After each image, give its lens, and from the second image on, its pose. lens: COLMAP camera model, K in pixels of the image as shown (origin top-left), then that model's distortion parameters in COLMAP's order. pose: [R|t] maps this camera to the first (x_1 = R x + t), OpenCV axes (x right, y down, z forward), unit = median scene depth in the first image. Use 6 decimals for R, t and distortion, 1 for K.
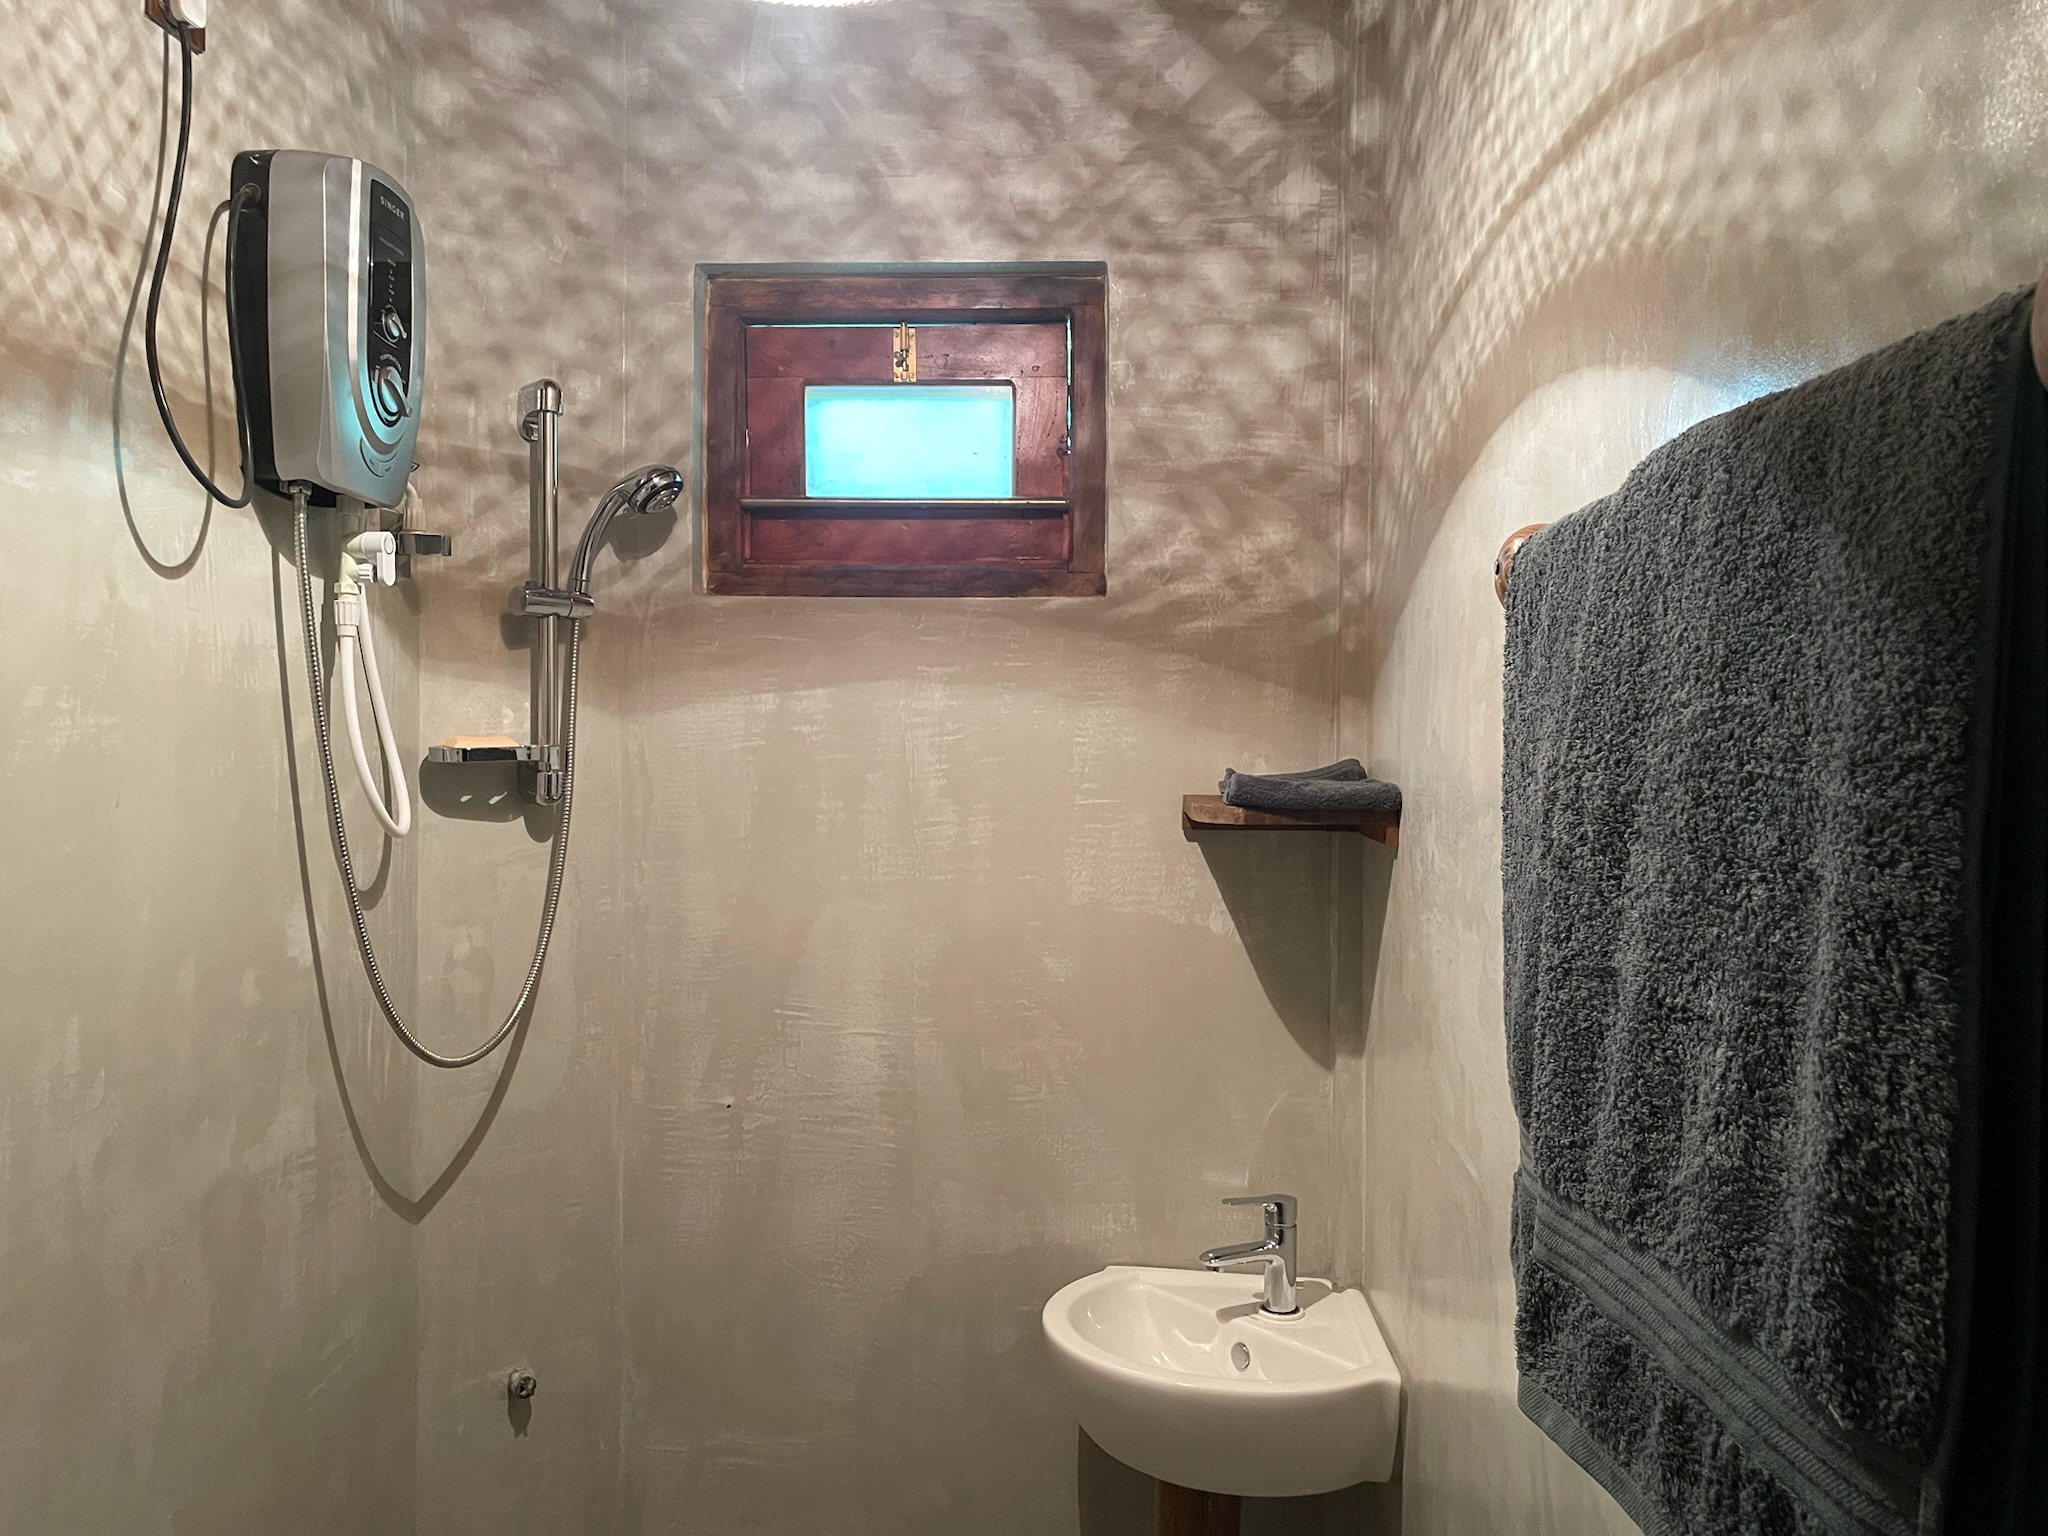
lens RADIAL K [[1560.8, 0, 1045.6], [0, 1560.8, 781.5], [0, 0, 1]] dist [0.089202, -0.124868]
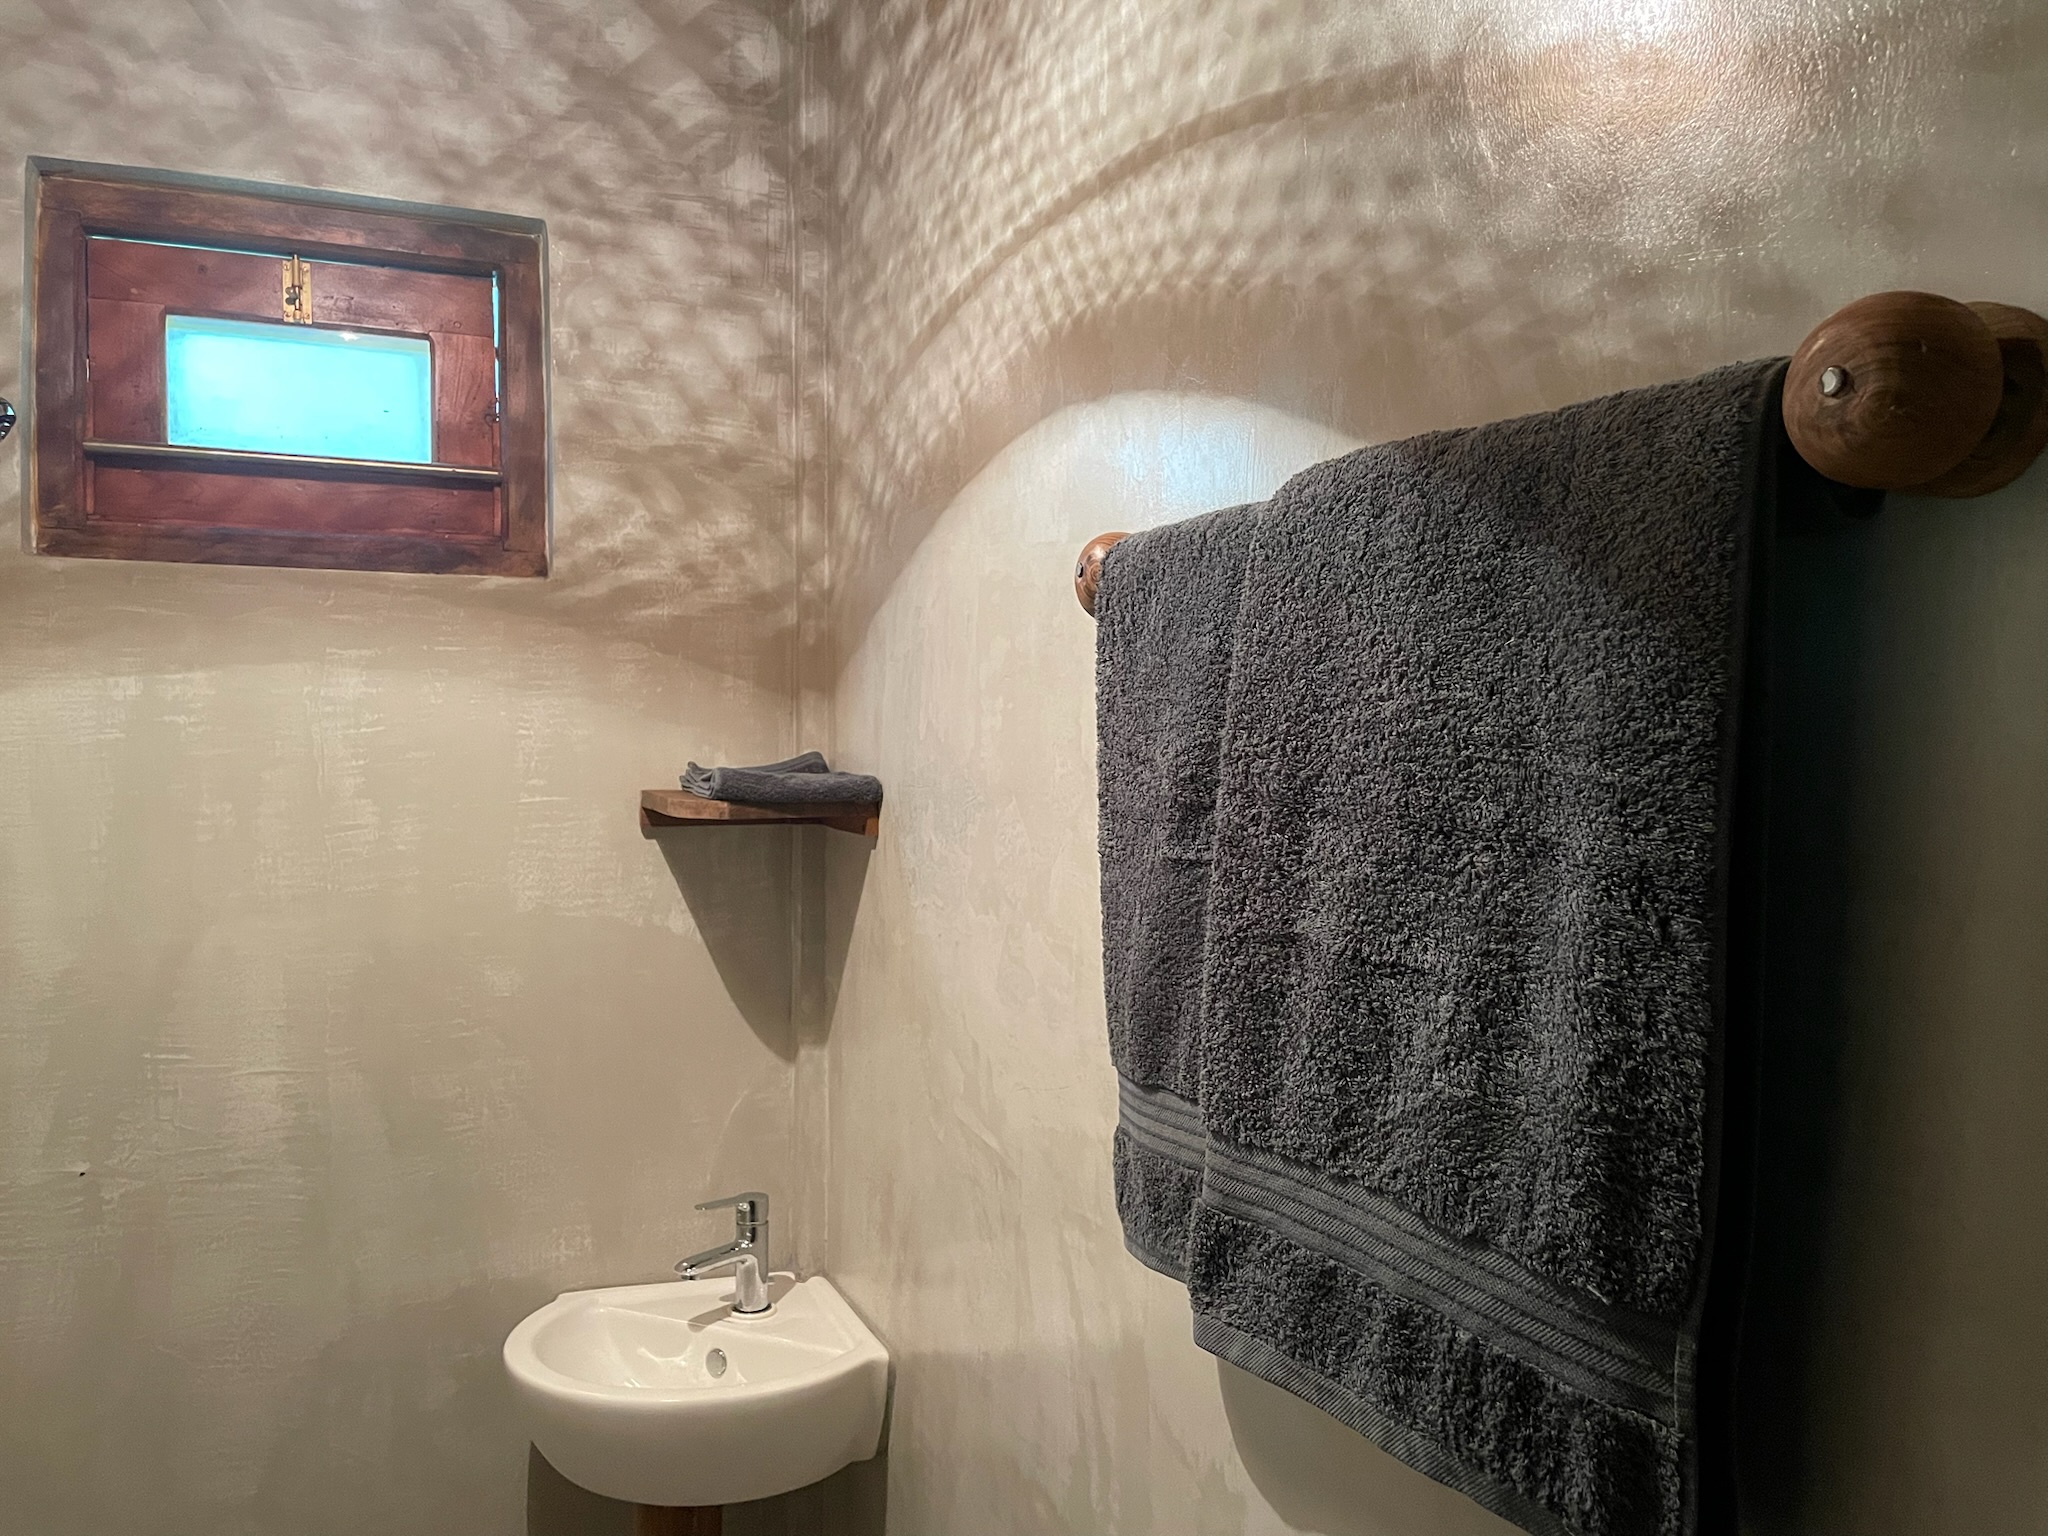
lens RADIAL K [[1555.0, 0, 1040.9], [0, 1555.0, 781.5], [0, 0, 1]] dist [0.087394, -0.126717]
pose [[0.900586, -0.012895, 0.434486, -0.110853], [0.011594, 0.999917, 0.005644, 0.000755], [-0.434522, -0.000045, 0.900661, 0.032663]]
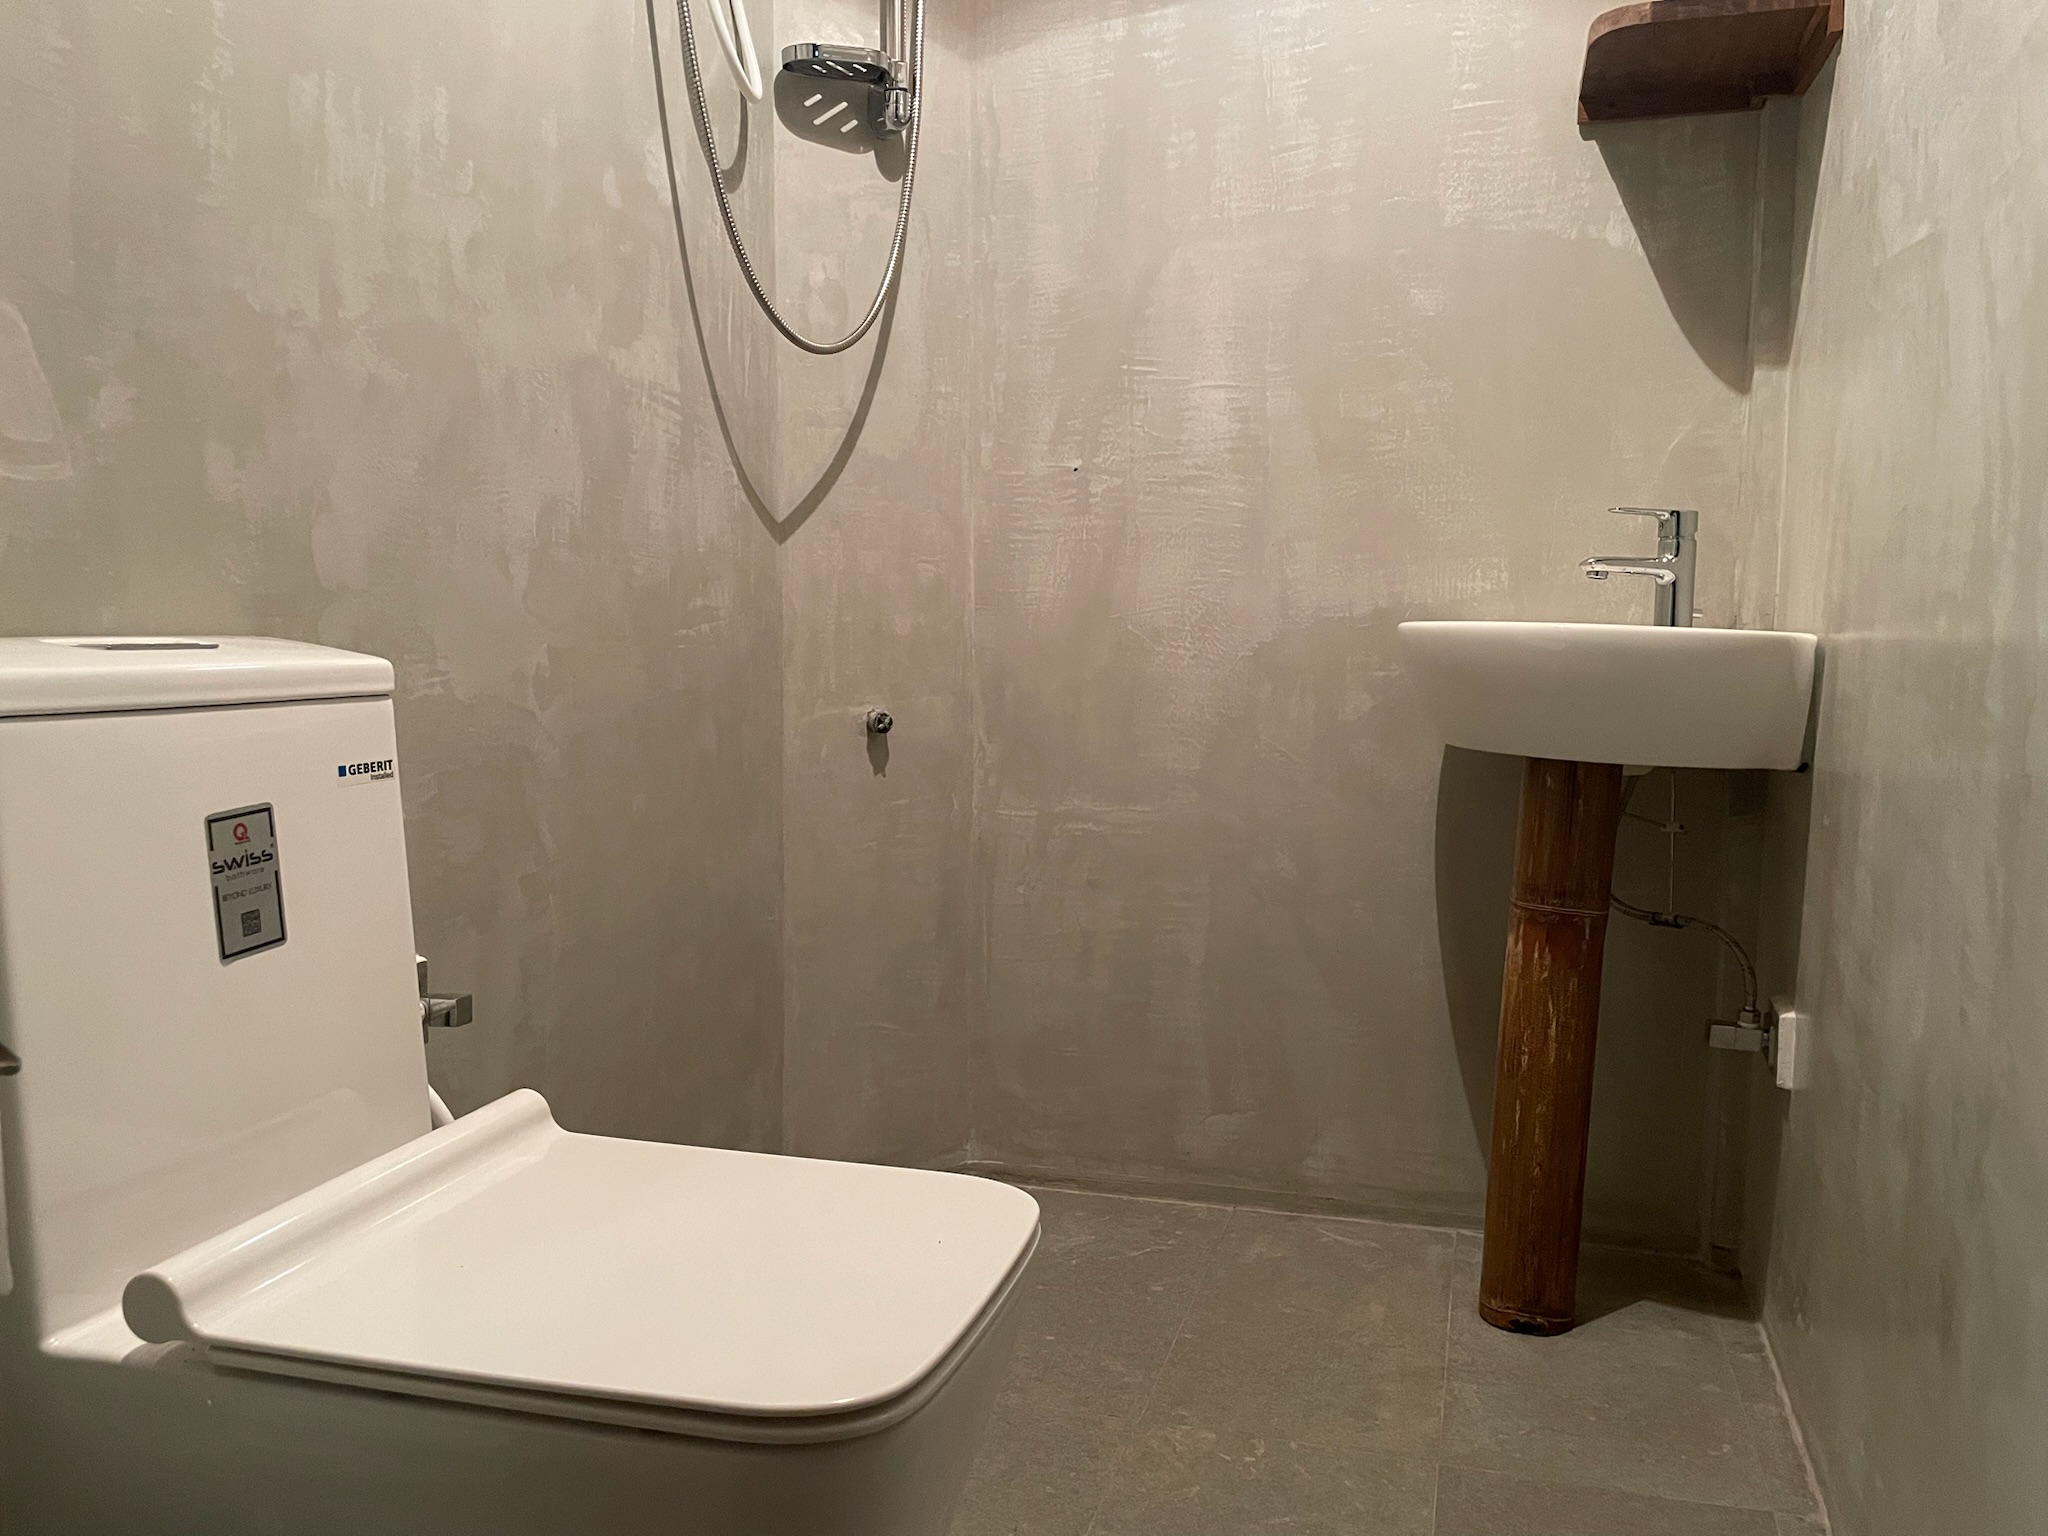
lens RADIAL K [[1555.0, 0, 1040.9], [0, 1555.0, 781.5], [0, 0, 1]] dist [0.087394, -0.126717]
pose [[0.969720, 0.021557, -0.243267, 0.019525], [-0.003496, 0.997220, 0.074435, 0.348002], [0.244195, -0.071331, 0.967099, 0.041390]]
